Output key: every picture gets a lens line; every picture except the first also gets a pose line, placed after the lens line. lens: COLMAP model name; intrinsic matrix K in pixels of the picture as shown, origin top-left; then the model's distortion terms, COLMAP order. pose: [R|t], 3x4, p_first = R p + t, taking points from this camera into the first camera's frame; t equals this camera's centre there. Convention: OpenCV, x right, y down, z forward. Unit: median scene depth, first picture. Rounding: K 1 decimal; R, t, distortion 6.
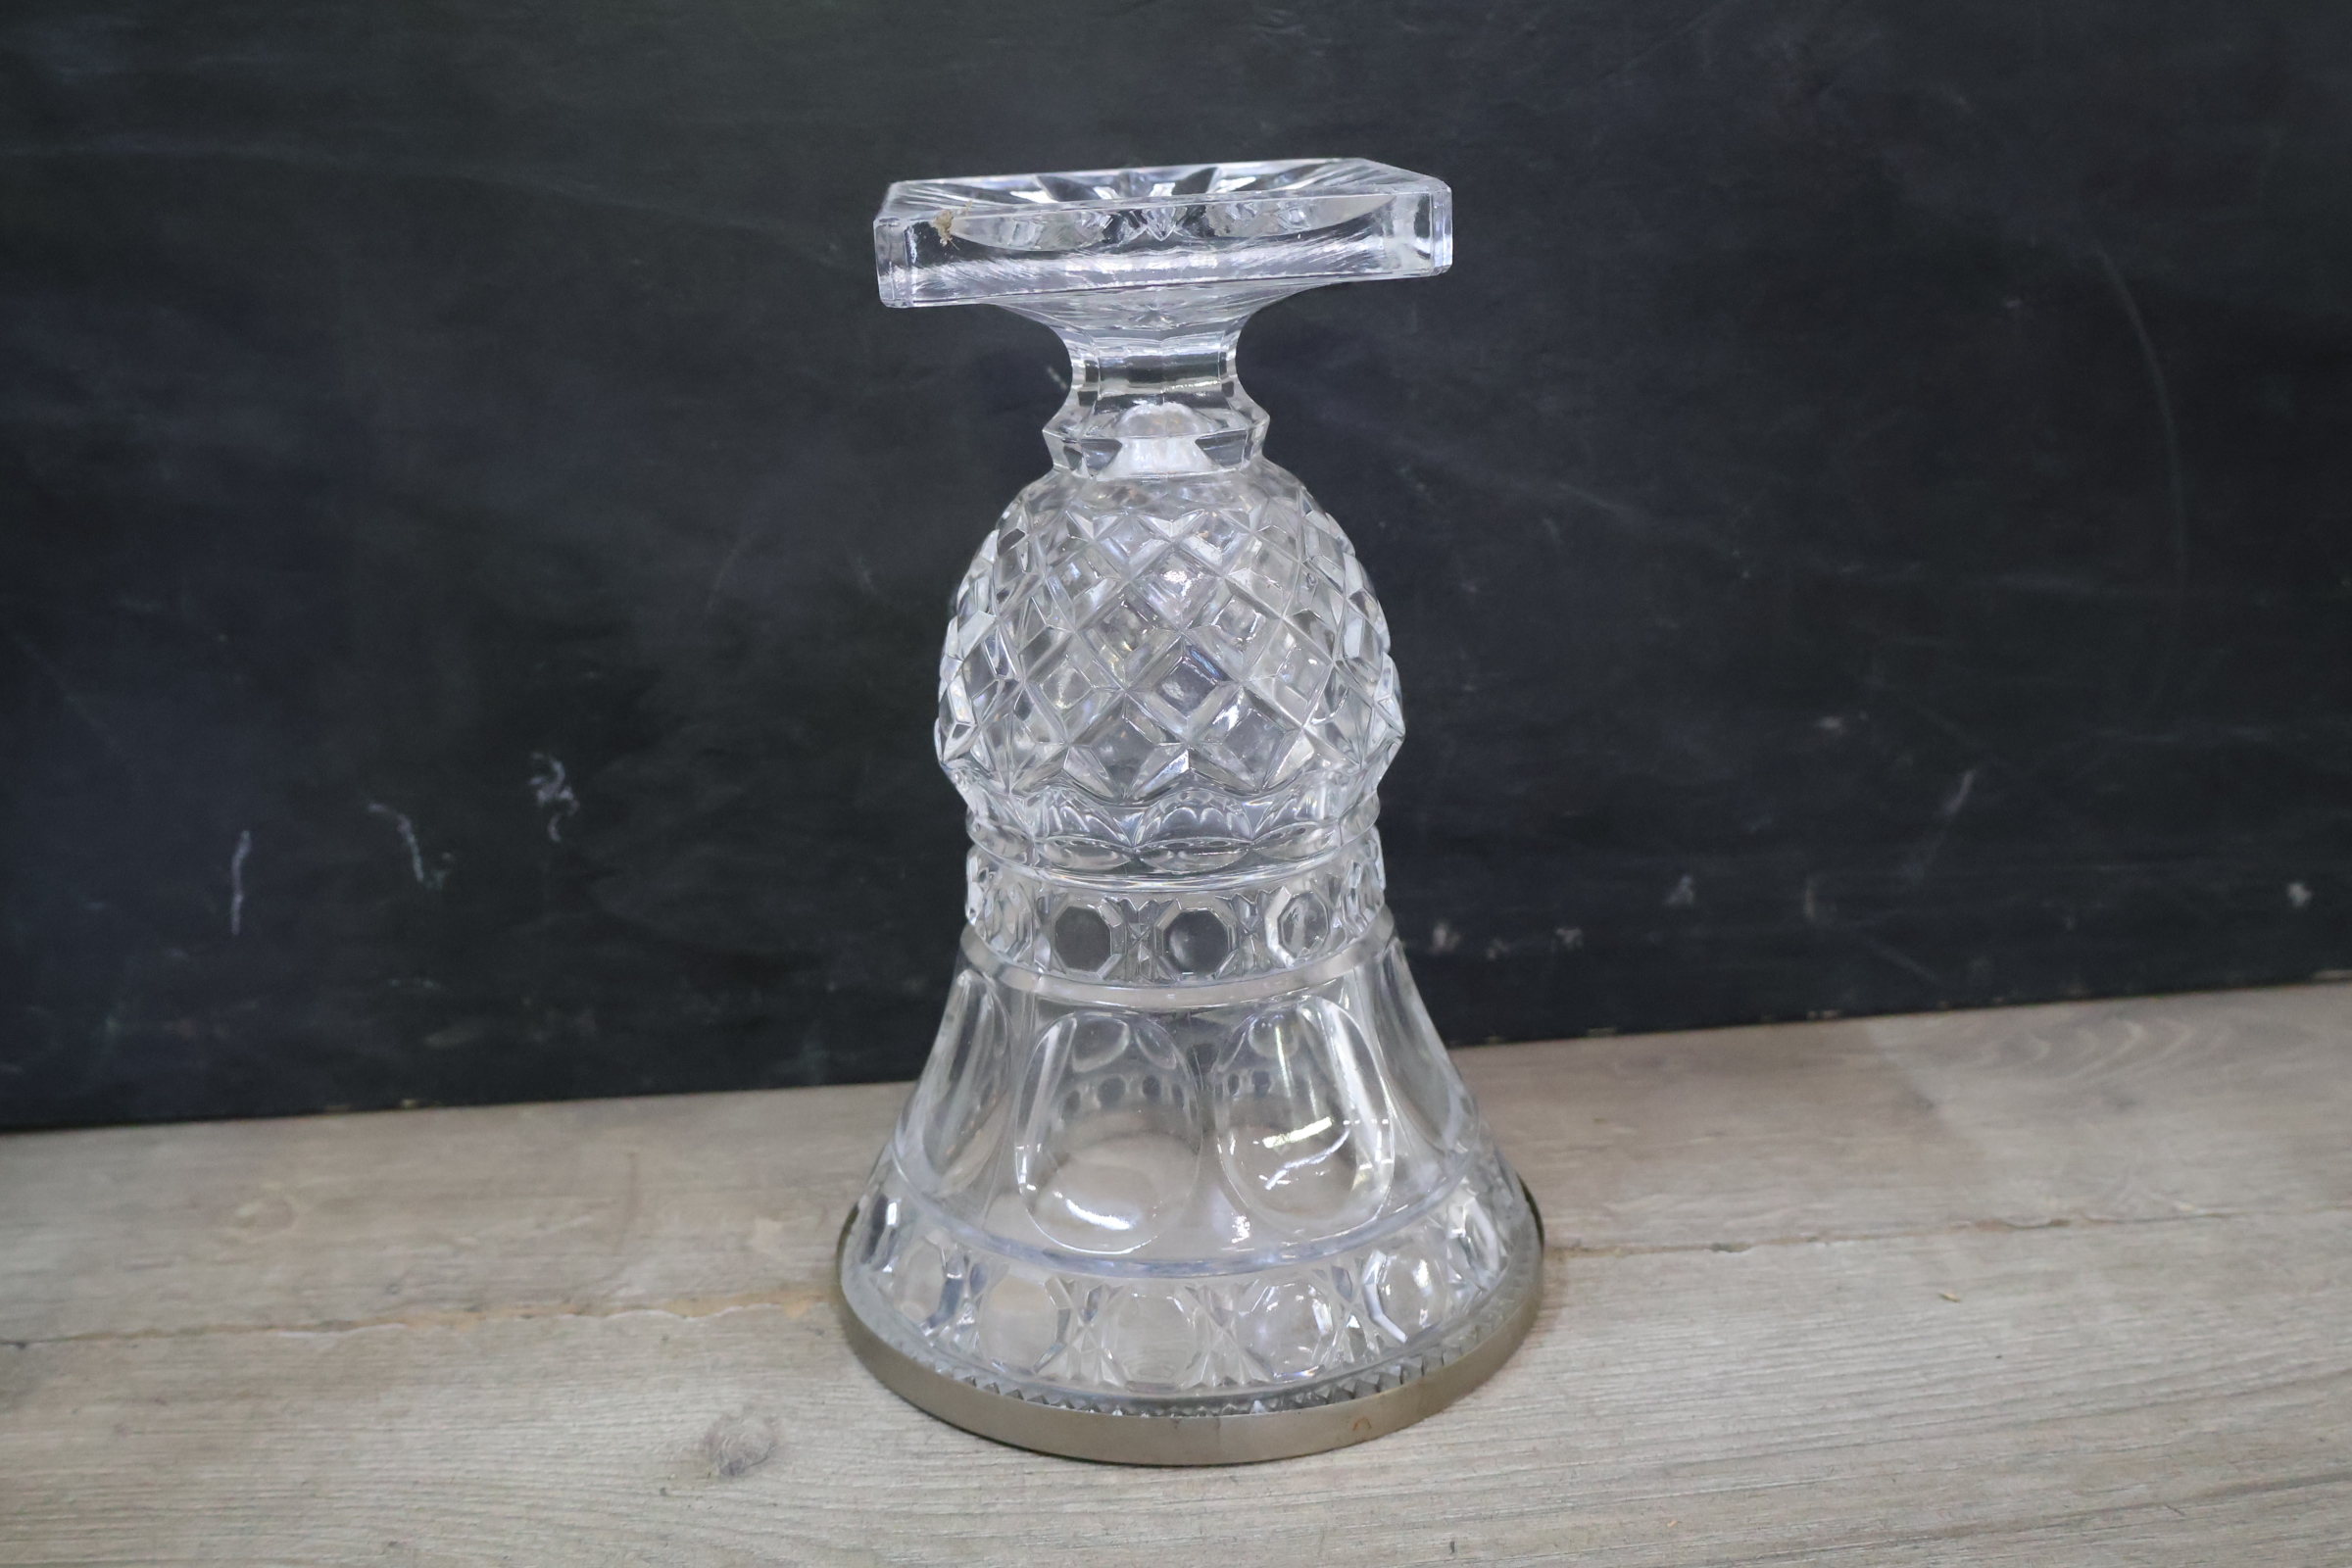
lens RADIAL K [[2290.3, 0, 1168.3], [0, 2290.3, 781.2], [0, 0, 1]] dist [0.016613, 0.000000]
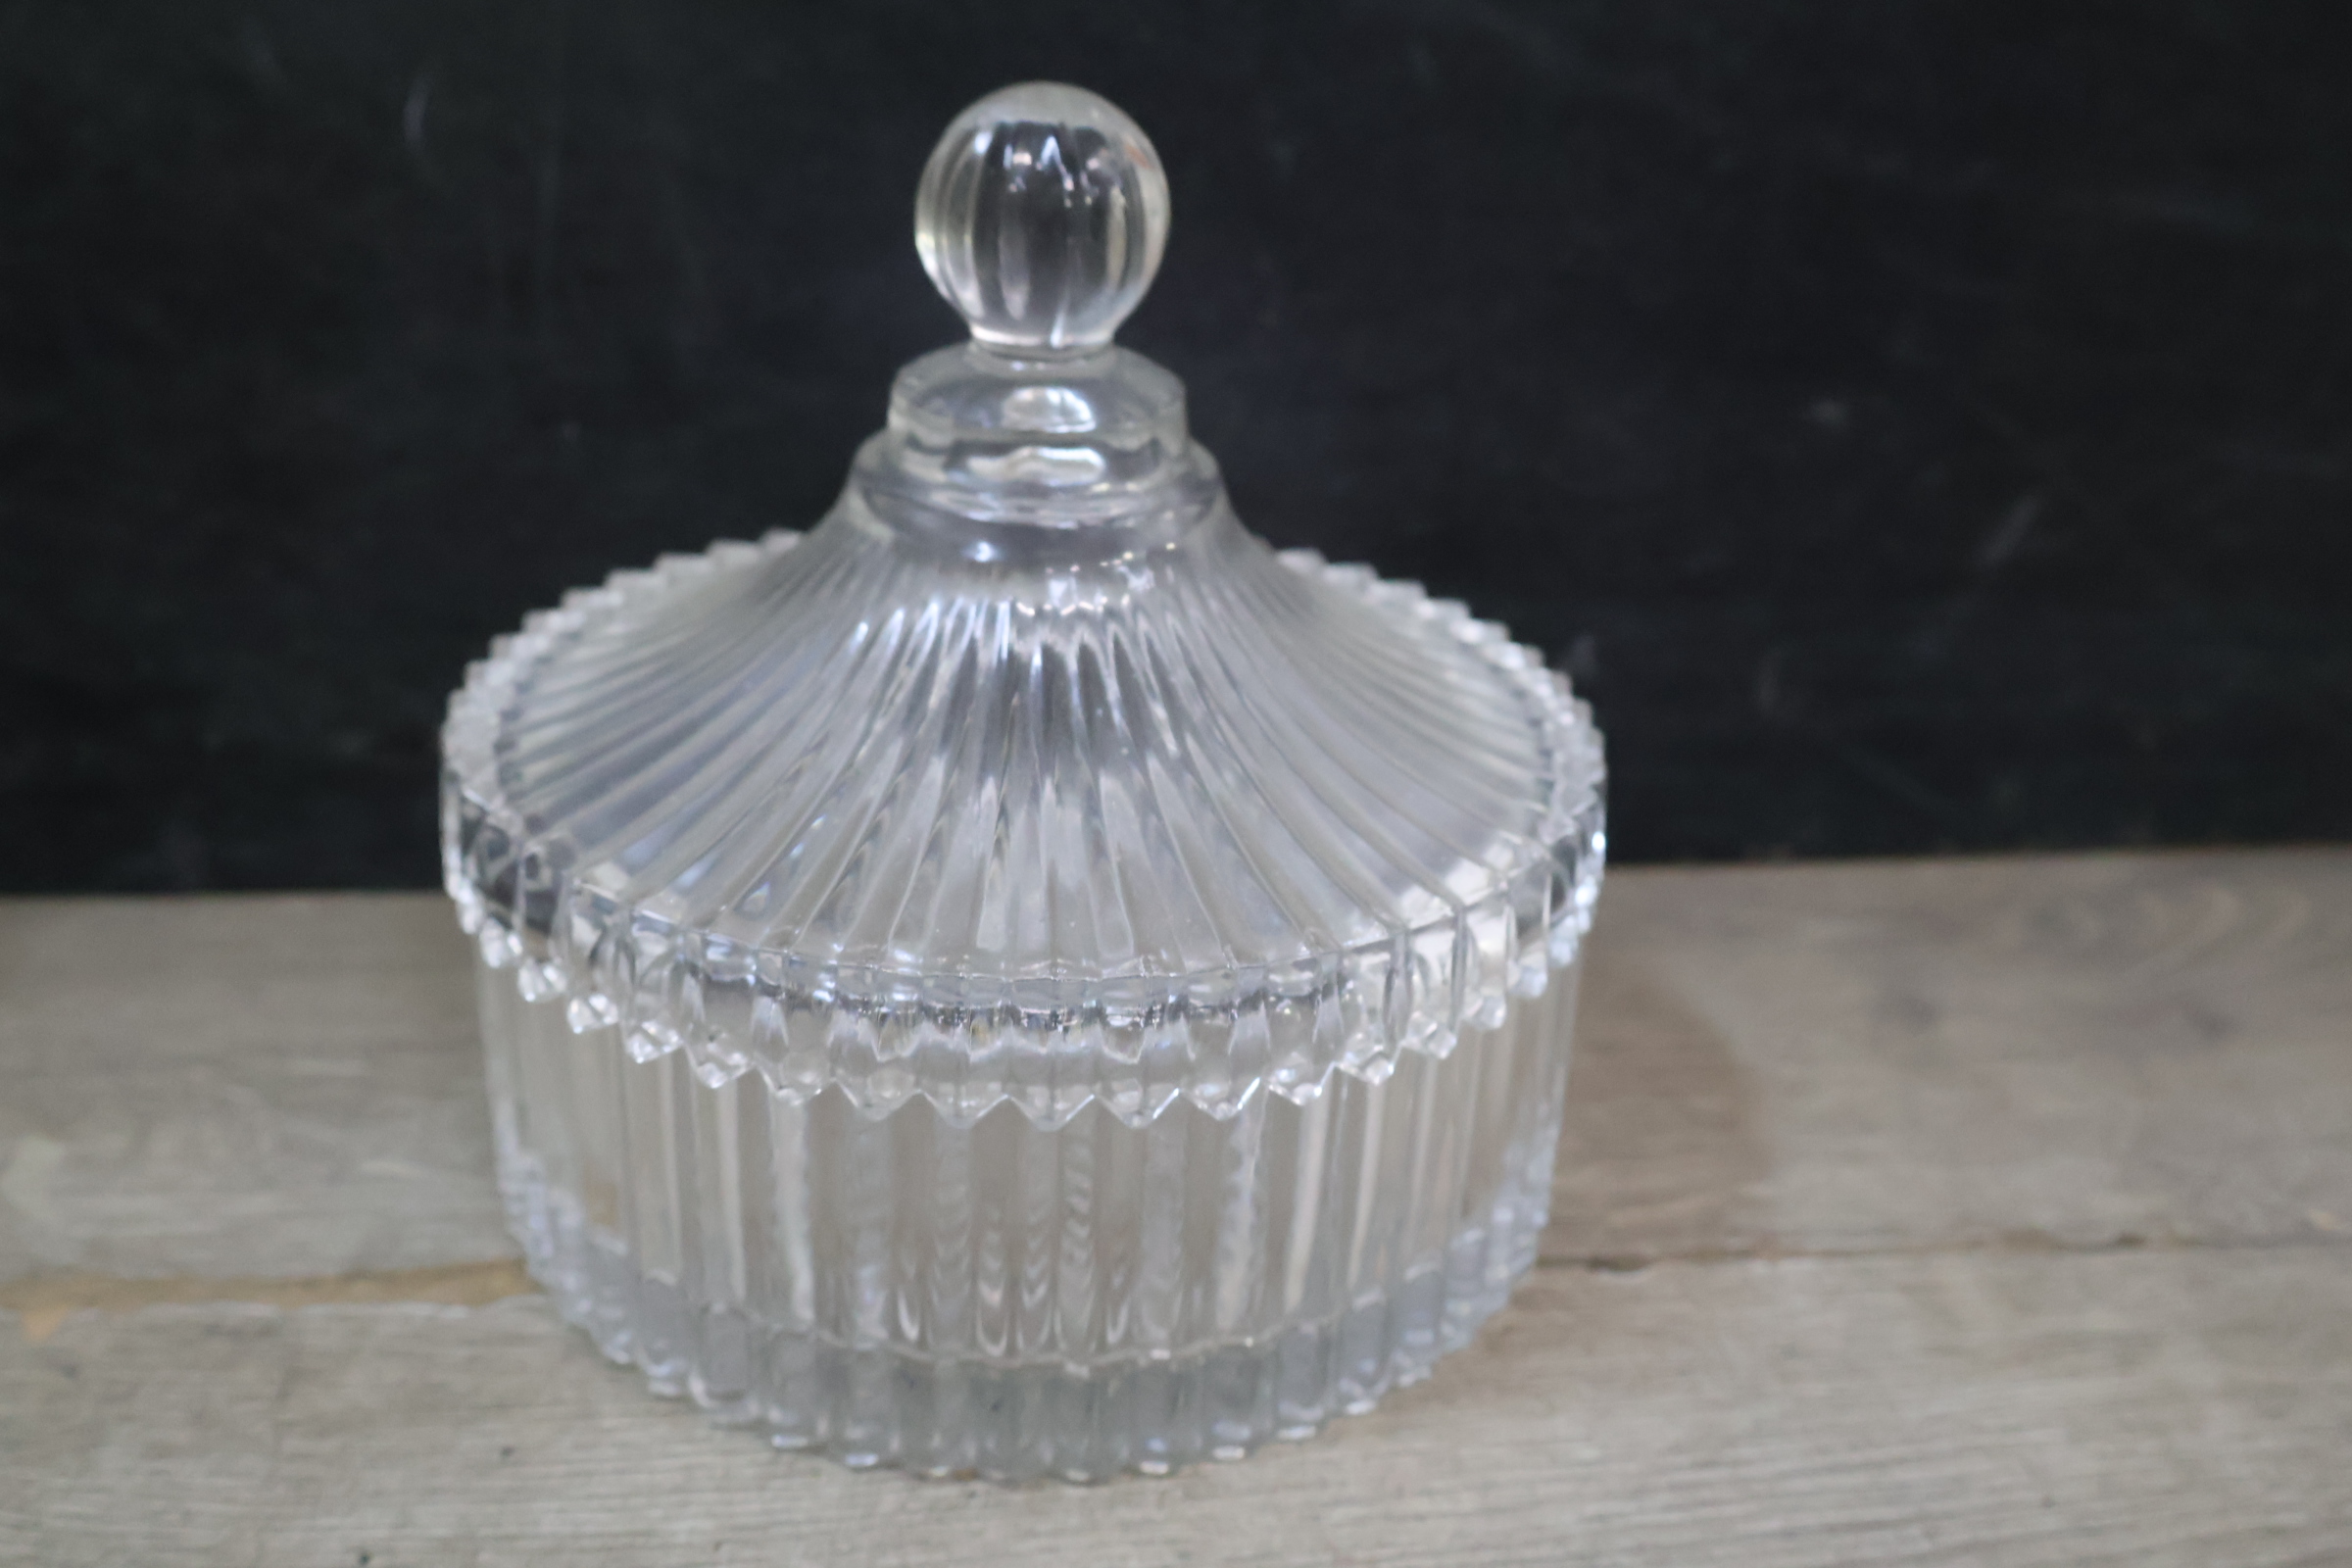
lens RADIAL K [[2607.7, 0, 1169.3], [0, 2607.7, 785.9], [0, 0, 1]] dist [0.014284, 0.000000]
pose [[0.994828, 0.049925, 0.088455, 0.055072], [-0.062378, 0.987588, 0.144151, -0.017930], [-0.080160, -0.148923, 0.985594, 0.329958]]
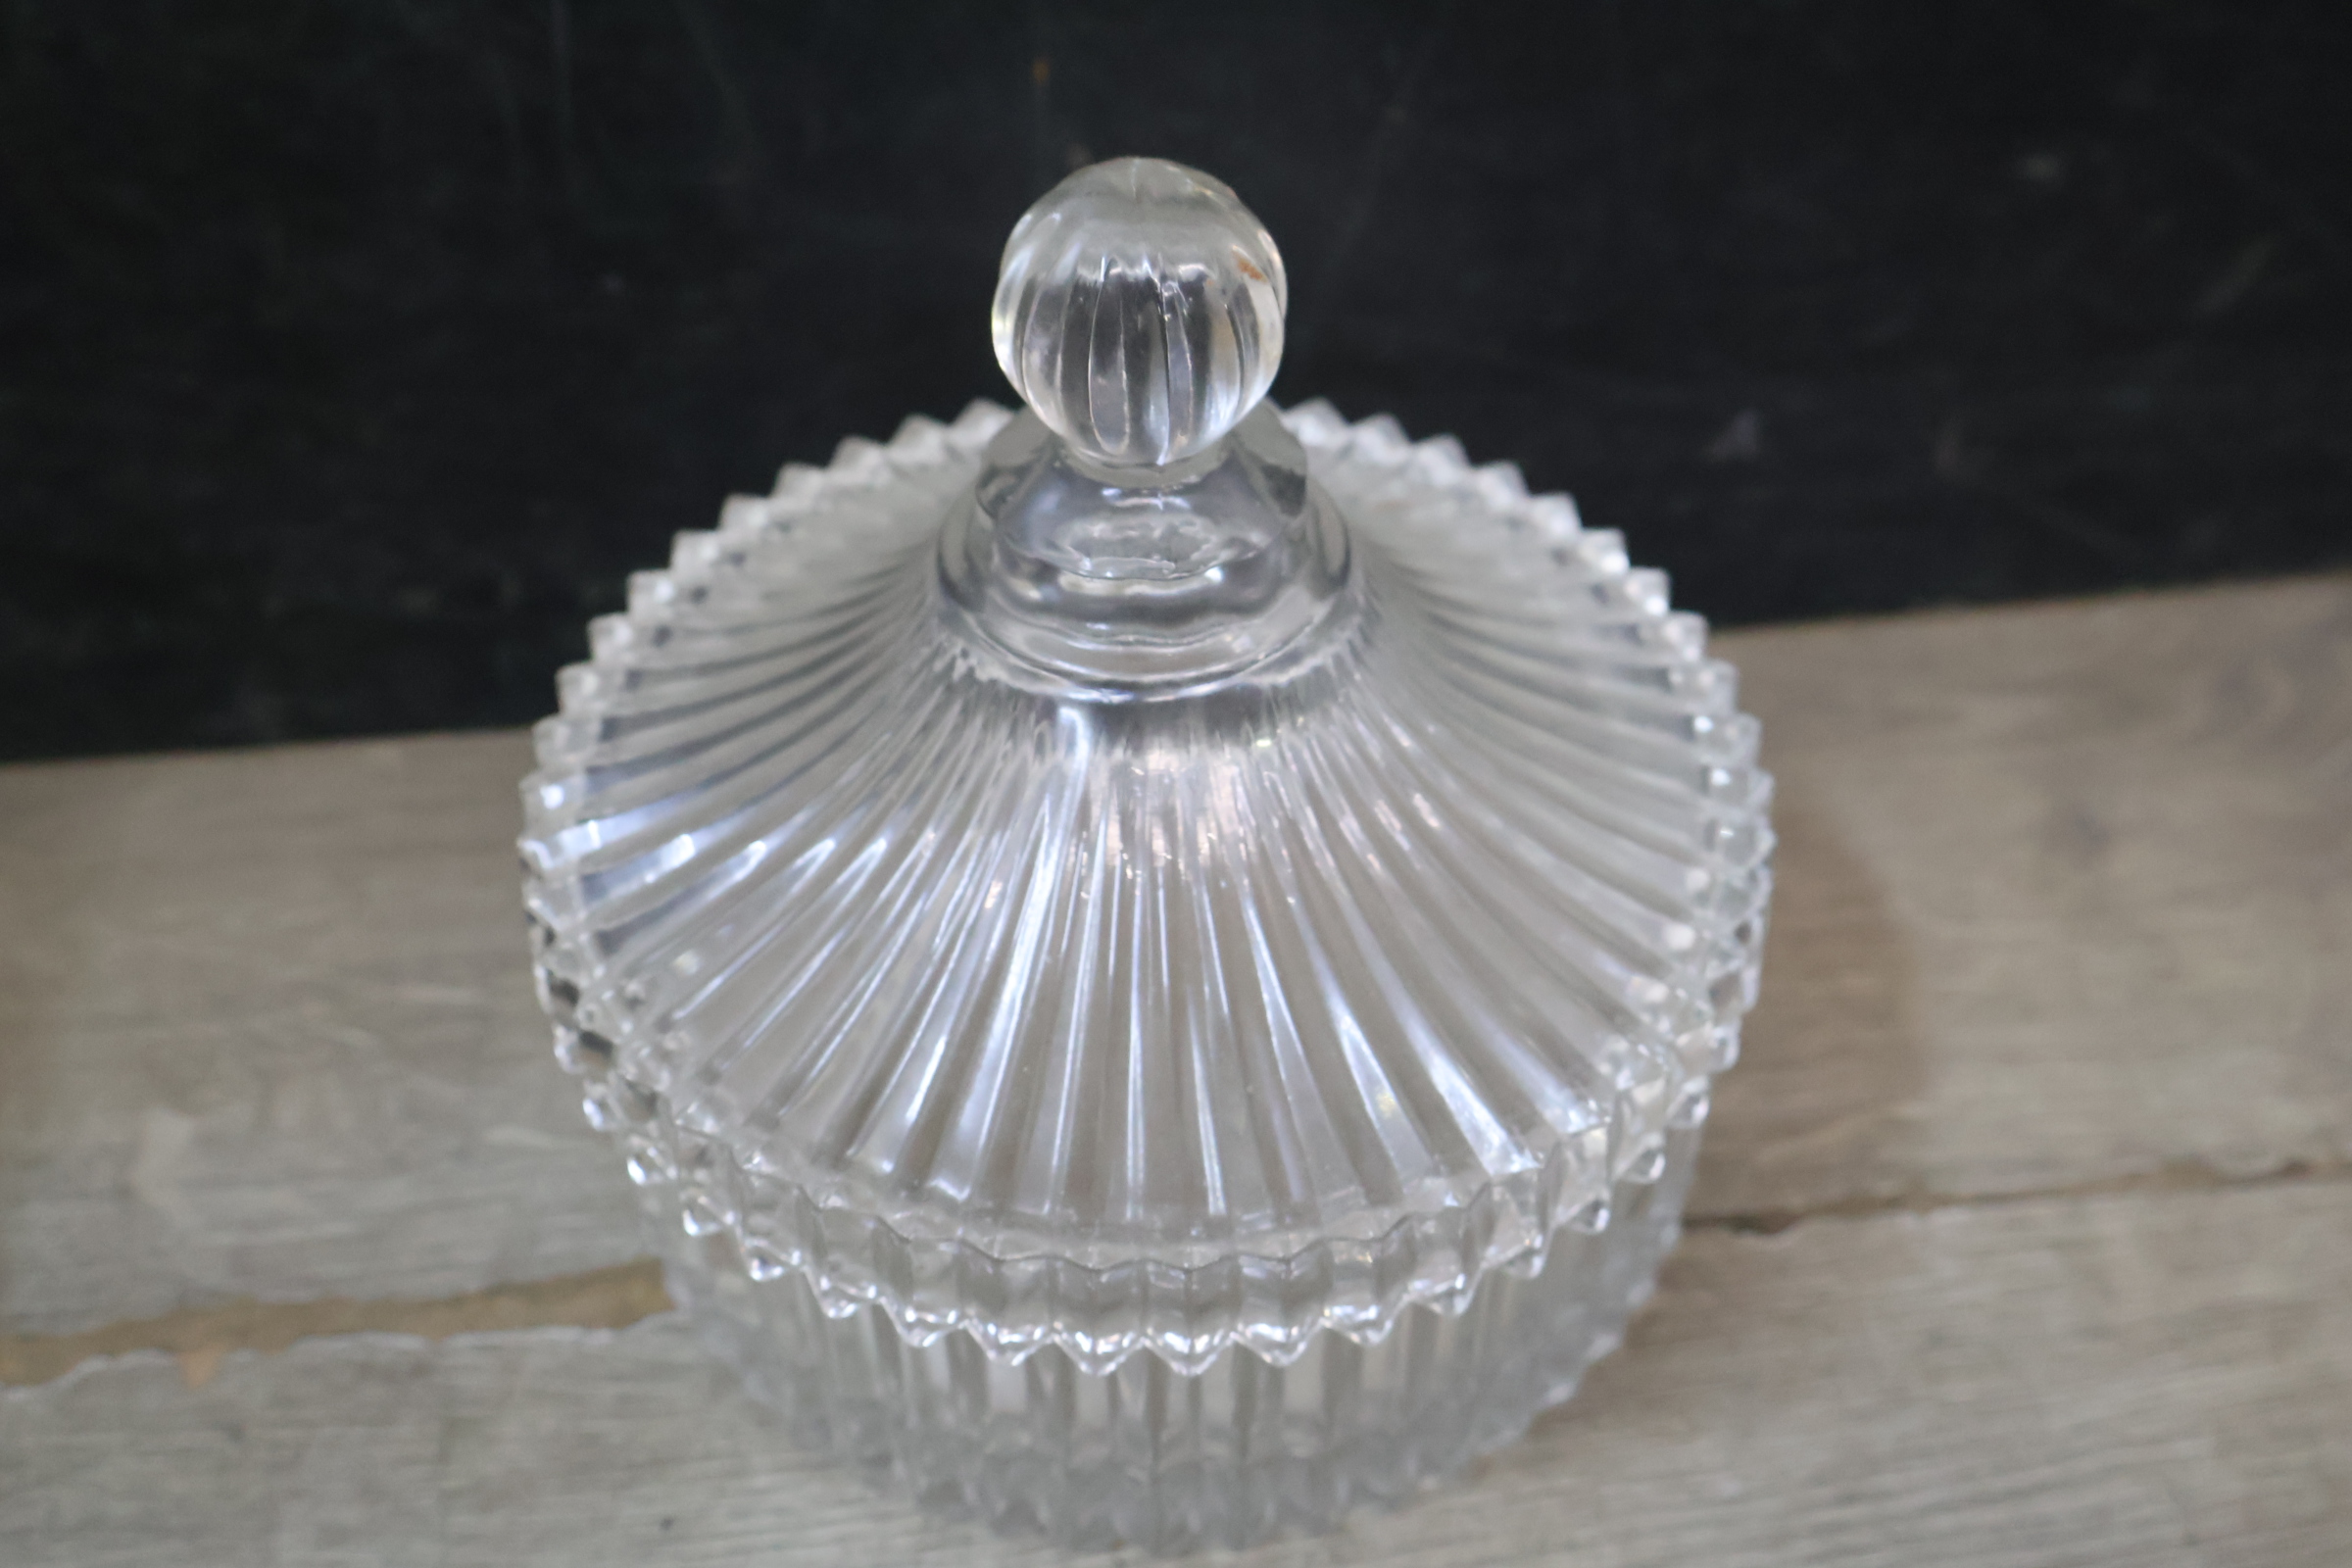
lens RADIAL K [[2607.7, 0, 1178.2], [0, 2607.7, 772.8], [0, 0, 1]] dist [0.014284, 0.000000]
pose [[0.998287, -0.005839, 0.058208, 0.049662], [-0.022409, 0.880936, 0.472704, -0.222241], [-0.054037, -0.473199, 0.879297, 0.449389]]
